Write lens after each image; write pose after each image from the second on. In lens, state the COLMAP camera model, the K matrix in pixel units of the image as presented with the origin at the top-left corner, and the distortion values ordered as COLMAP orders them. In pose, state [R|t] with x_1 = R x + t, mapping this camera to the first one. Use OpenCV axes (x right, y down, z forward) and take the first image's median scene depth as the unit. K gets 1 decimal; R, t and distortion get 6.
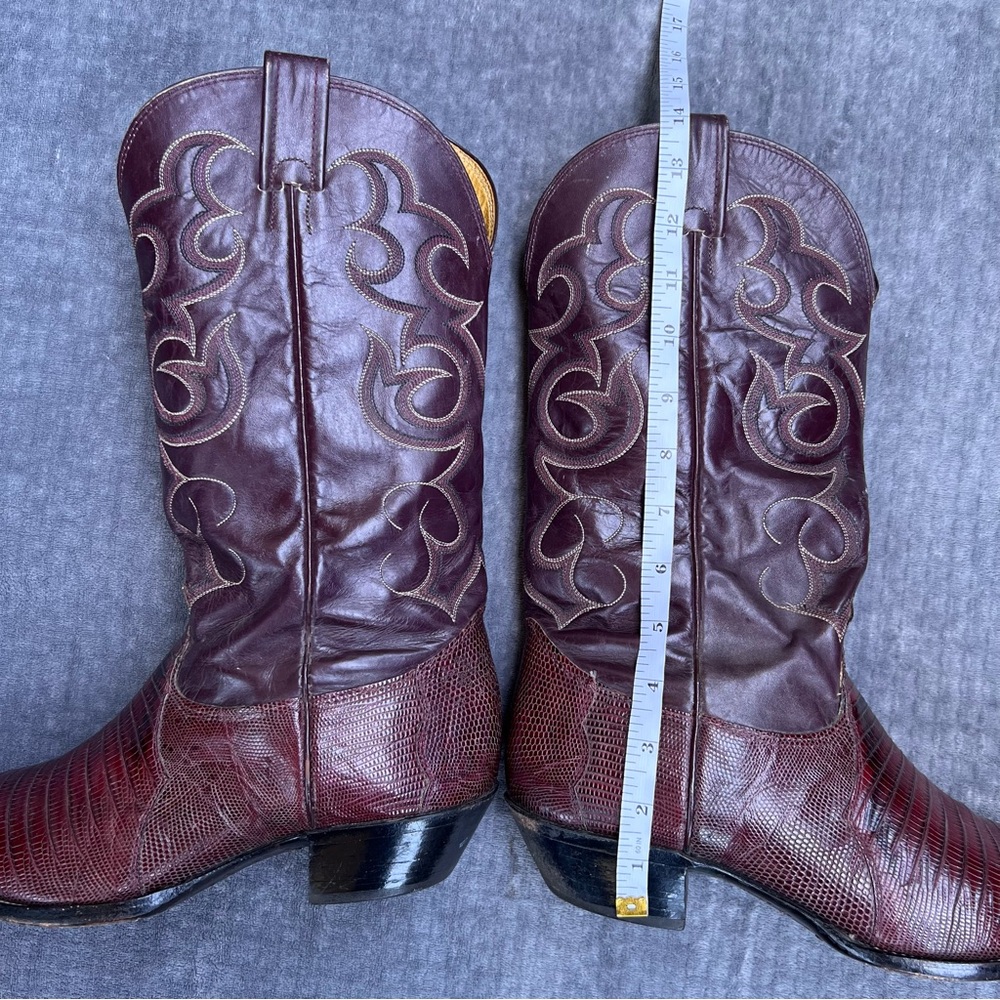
lens RADIAL K [[935.4, 0, 500.0], [0, 935.4, 500.0], [0, 0, 1]] dist [0.017819, -0.026460]
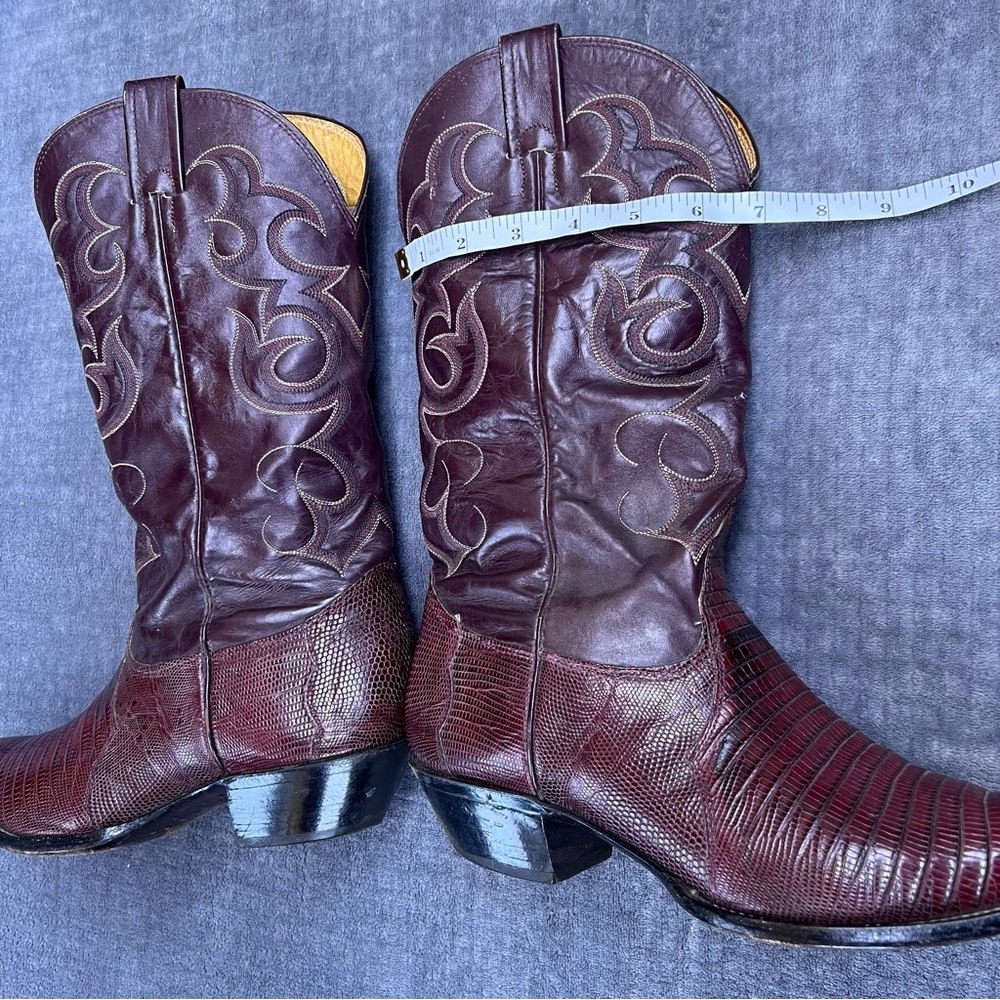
lens RADIAL K [[935.4, 0, 500.0], [0, 935.4, 500.0], [0, 0, 1]] dist [0.017819, -0.026460]
pose [[0.928755, -0.100078, -0.356931, 0.482414], [0.092007, 0.994972, -0.039568, 0.101551], [0.359096, 0.003909, 0.933293, 0.098176]]
